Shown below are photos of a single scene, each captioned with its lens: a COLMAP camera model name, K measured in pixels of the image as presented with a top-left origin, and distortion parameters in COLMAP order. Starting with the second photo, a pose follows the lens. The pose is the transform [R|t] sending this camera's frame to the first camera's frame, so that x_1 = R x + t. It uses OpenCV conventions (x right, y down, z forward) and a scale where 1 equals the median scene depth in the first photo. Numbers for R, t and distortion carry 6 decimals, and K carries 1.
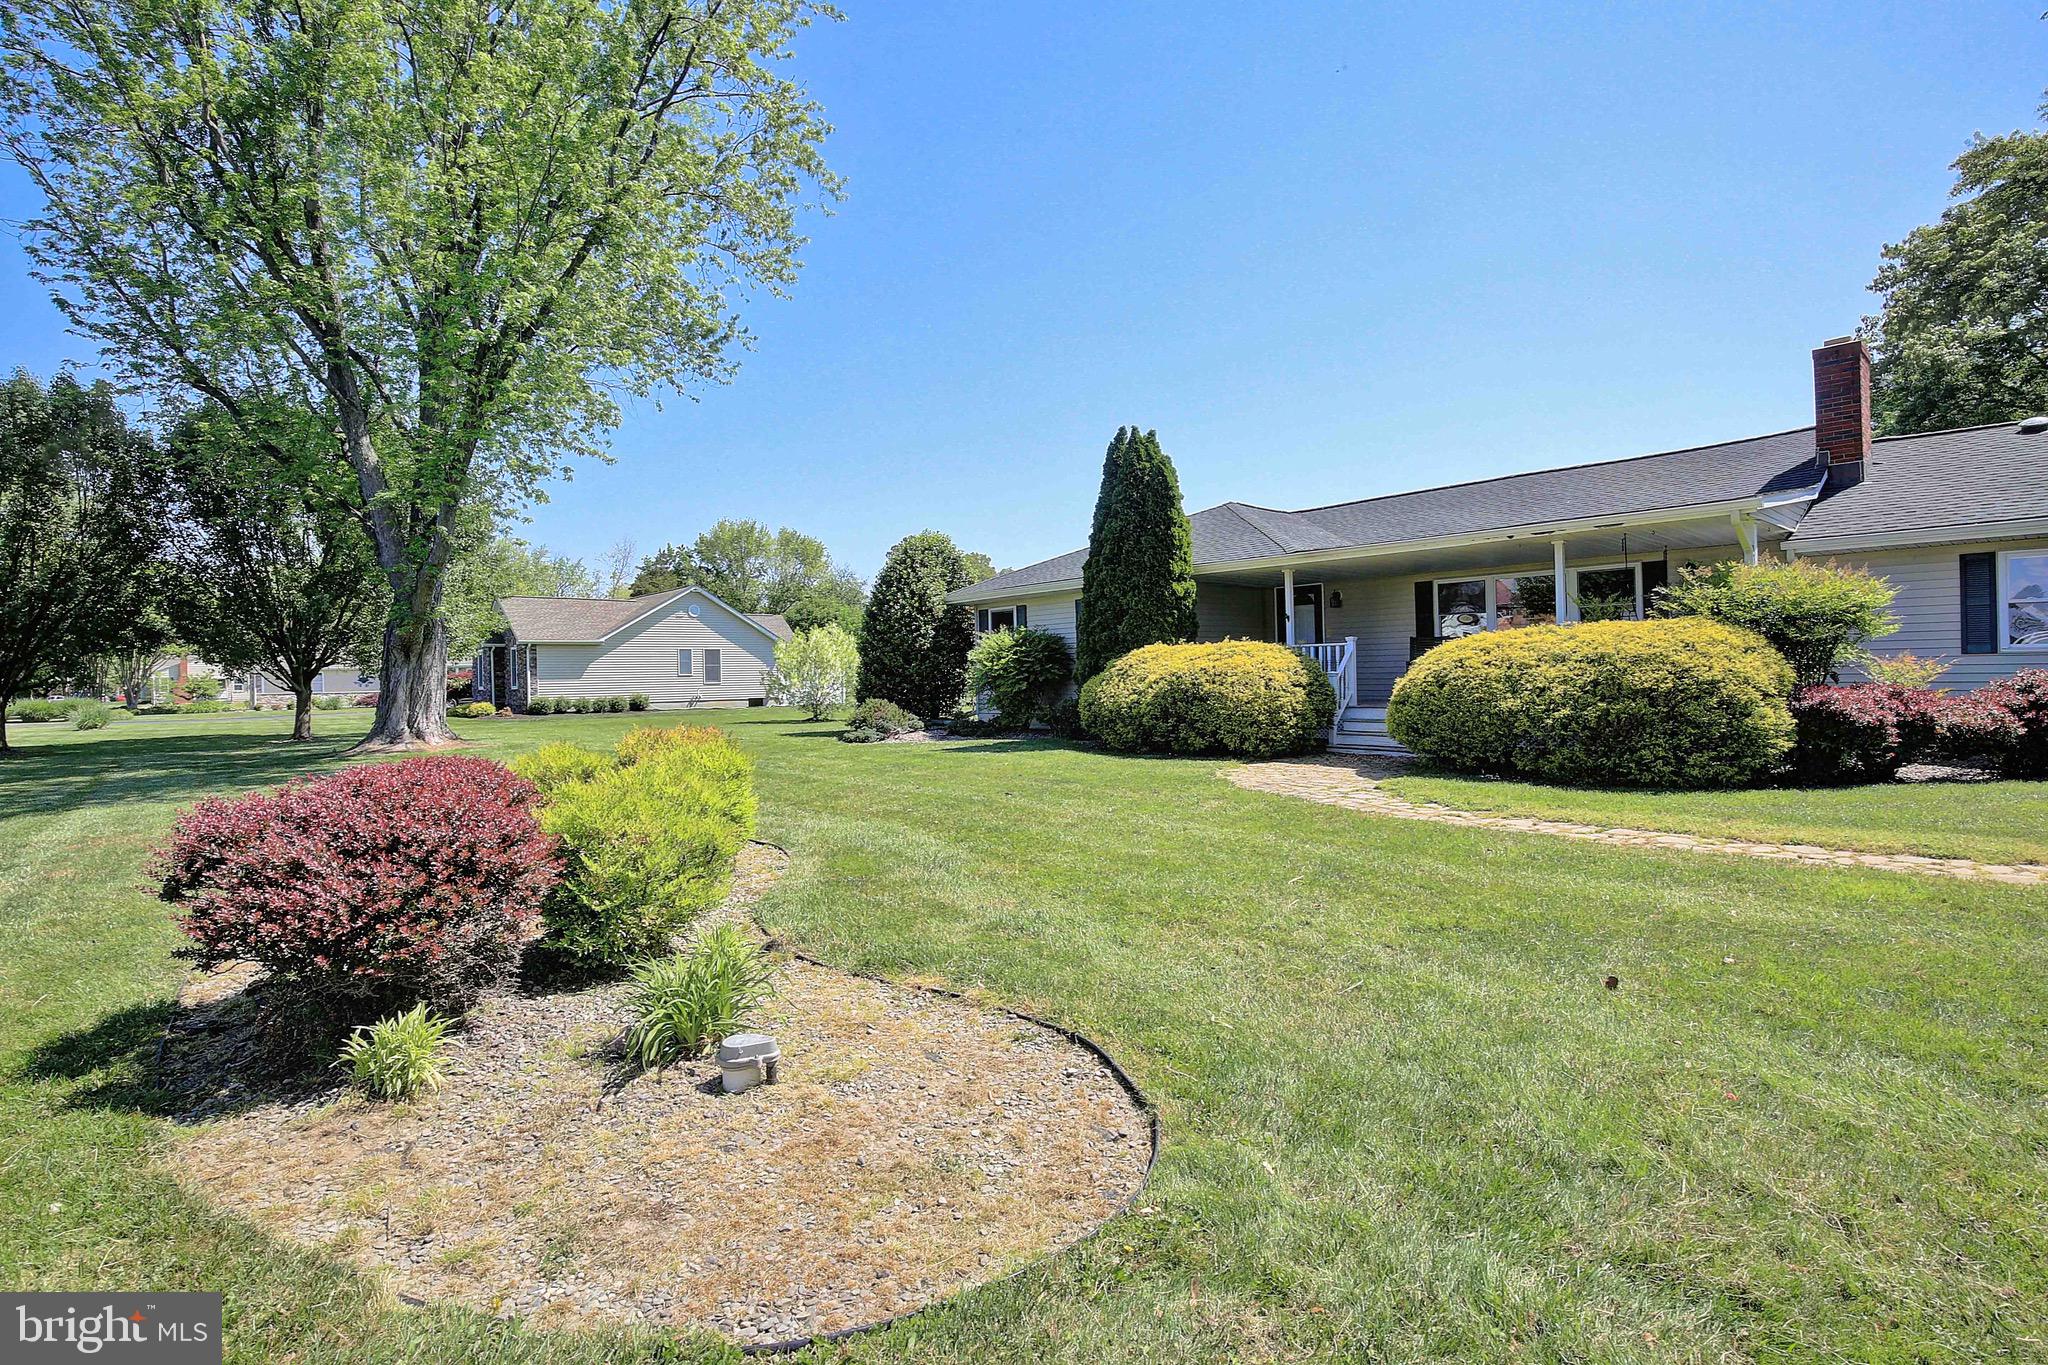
lens RADIAL K [[943.0, 0, 1012.1], [0, 943.0, 675.4], [0, 0, 1]] dist [-0.033854, 0.004890]
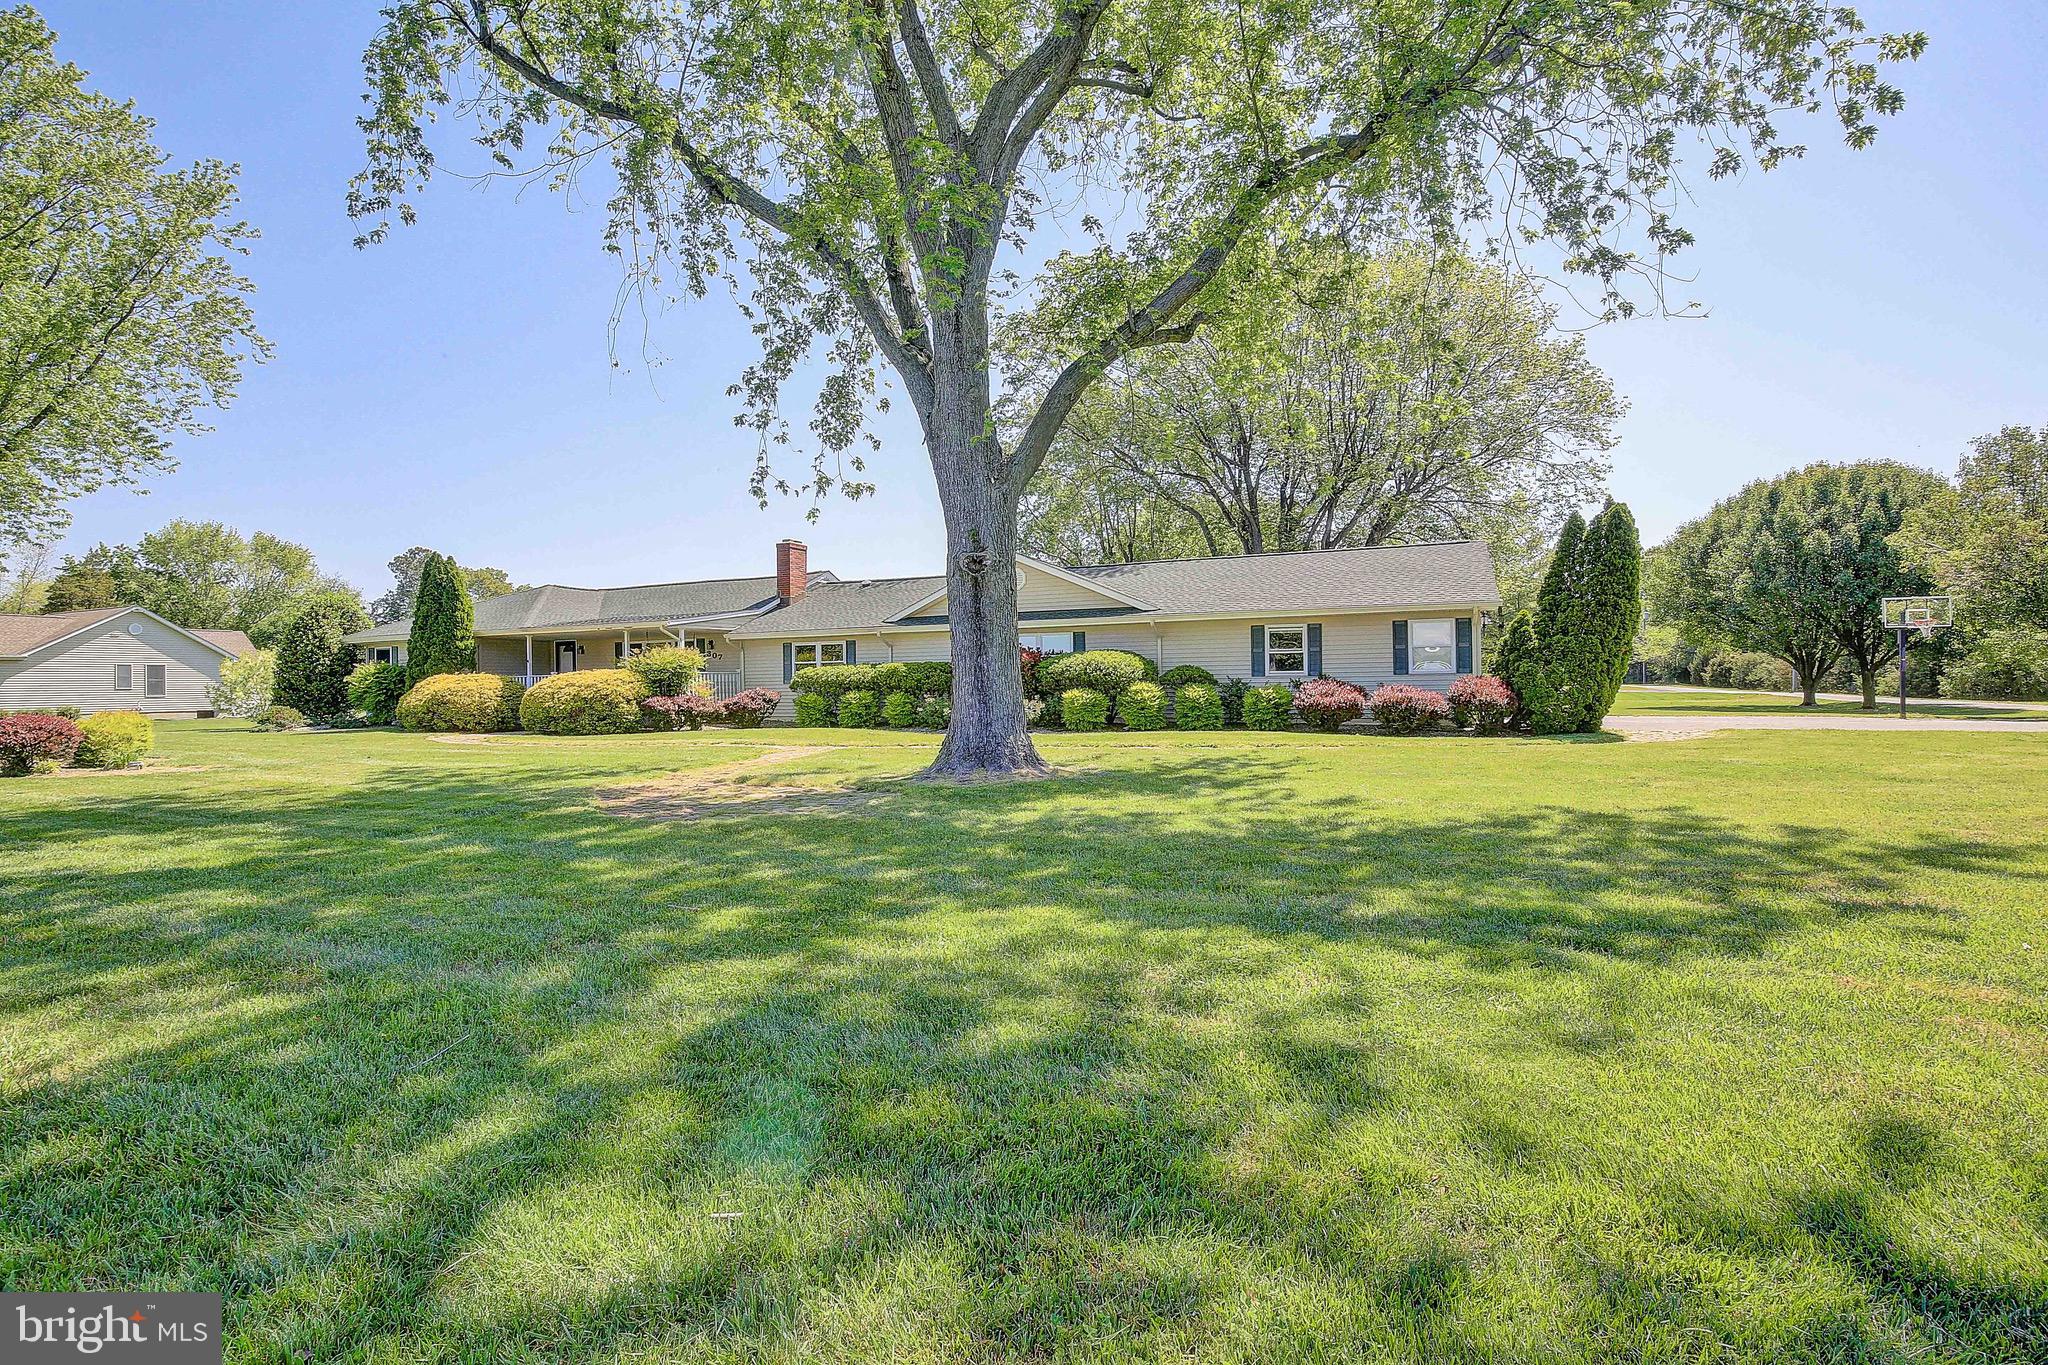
lens RADIAL K [[943.0, 0, 1012.5], [0, 943.0, 669.4], [0, 0, 1]] dist [-0.033854, 0.004890]
pose [[0.907111, 0.011611, 0.420731, 0.360480], [-0.002598, 0.999755, -0.021989, -0.004970], [-0.420883, 0.018853, 0.906919, -1.029909]]
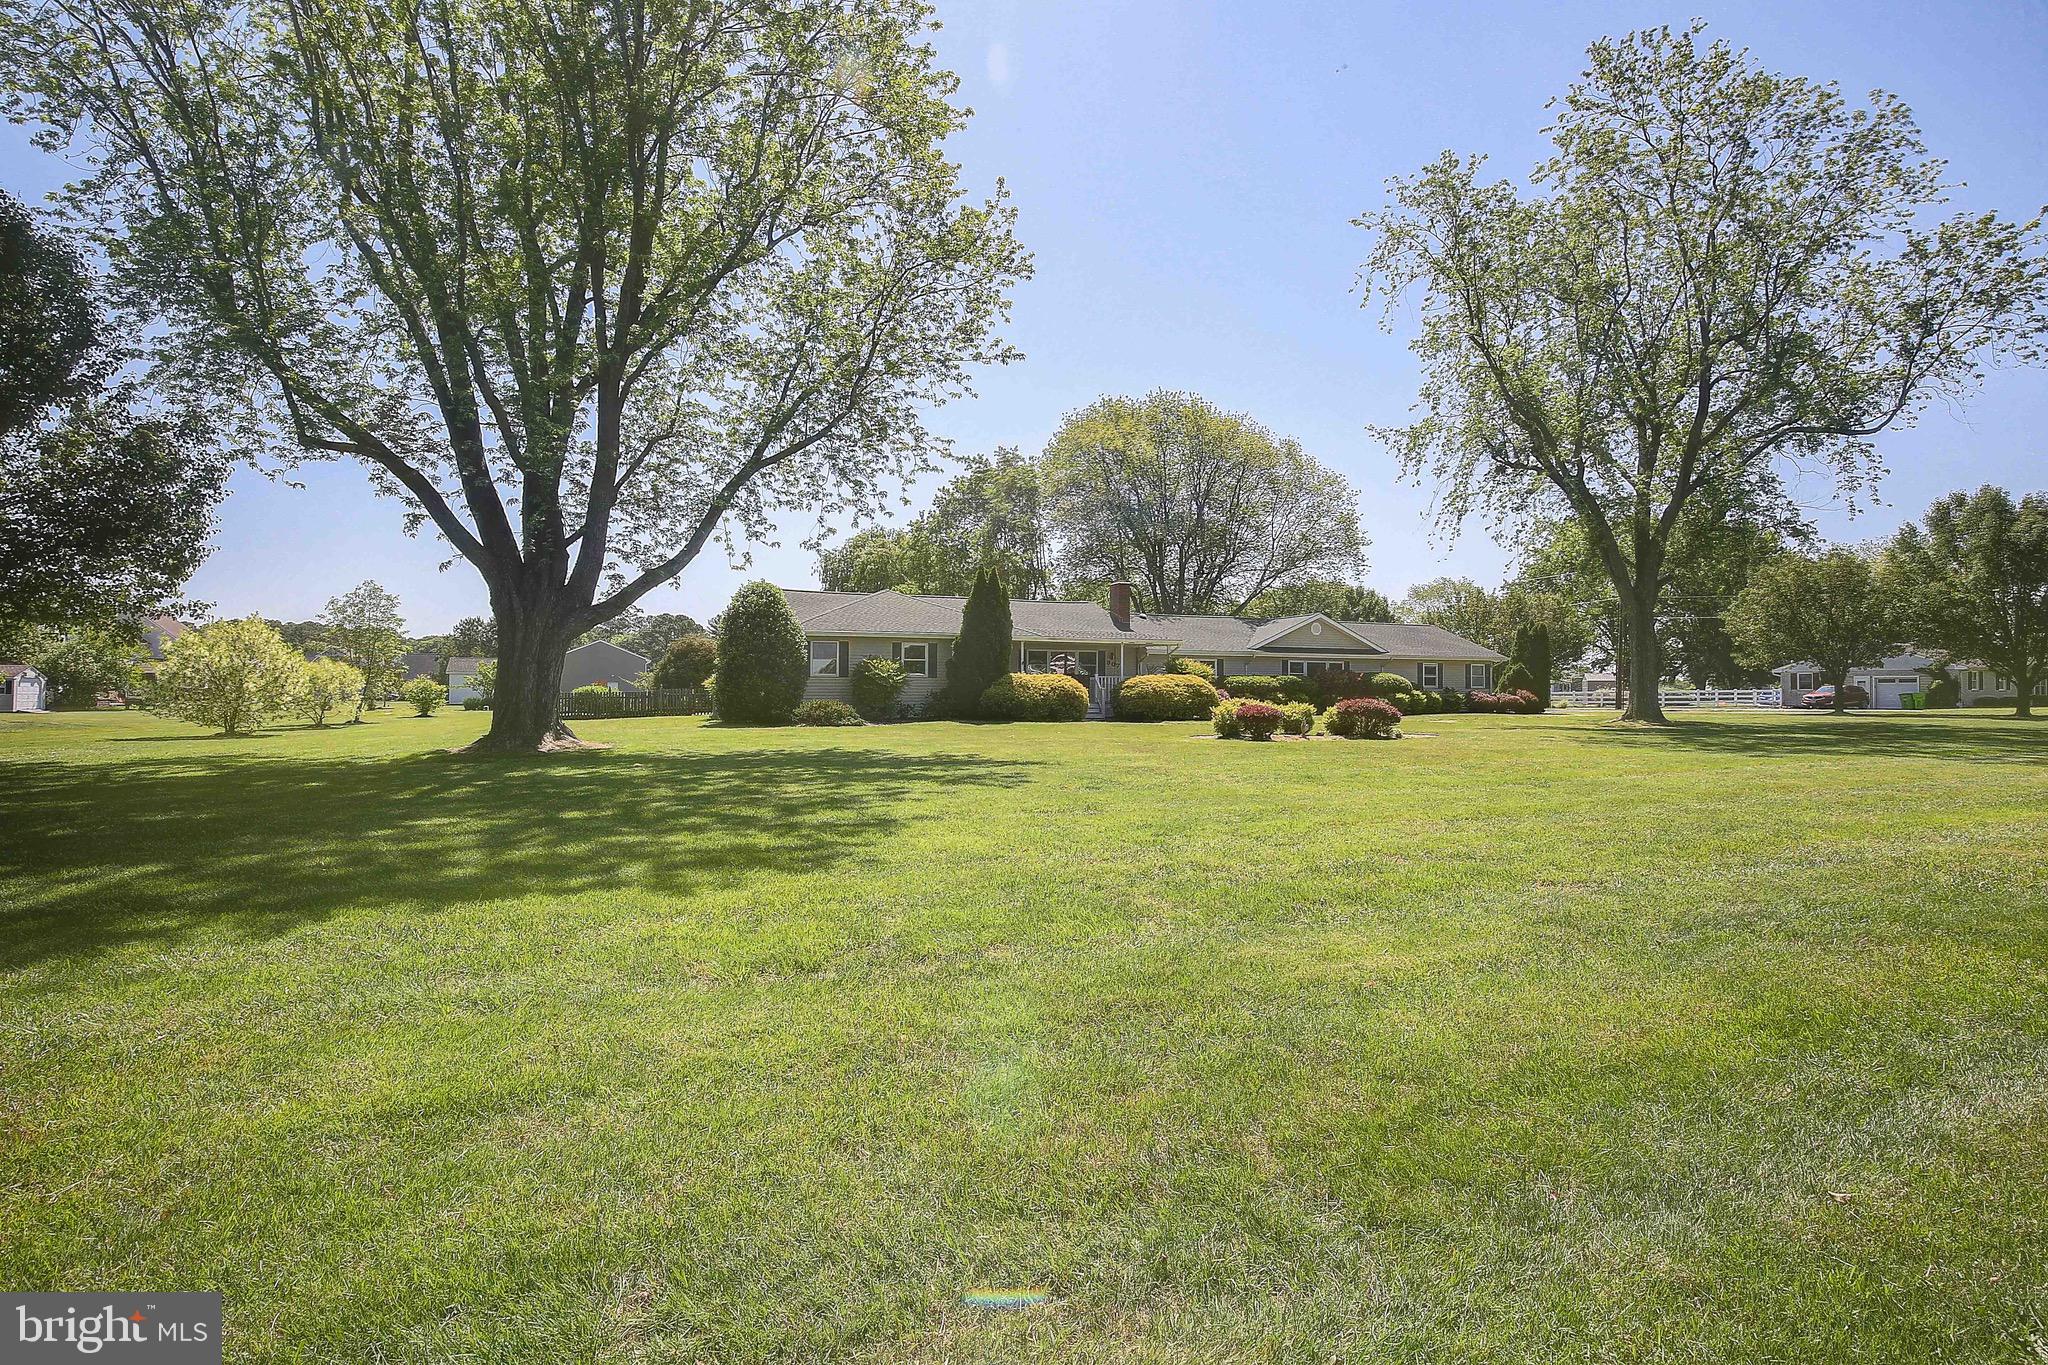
lens RADIAL K [[943.0, 0, 1016.1], [0, 943.0, 692.3], [0, 0, 1]] dist [-0.033854, 0.004890]
pose [[0.329360, 0.020158, 0.943989, -1.710447], [-0.008277, 0.999795, -0.018462, 0.046767], [-0.944168, -0.001733, 0.329460, 0.253228]]
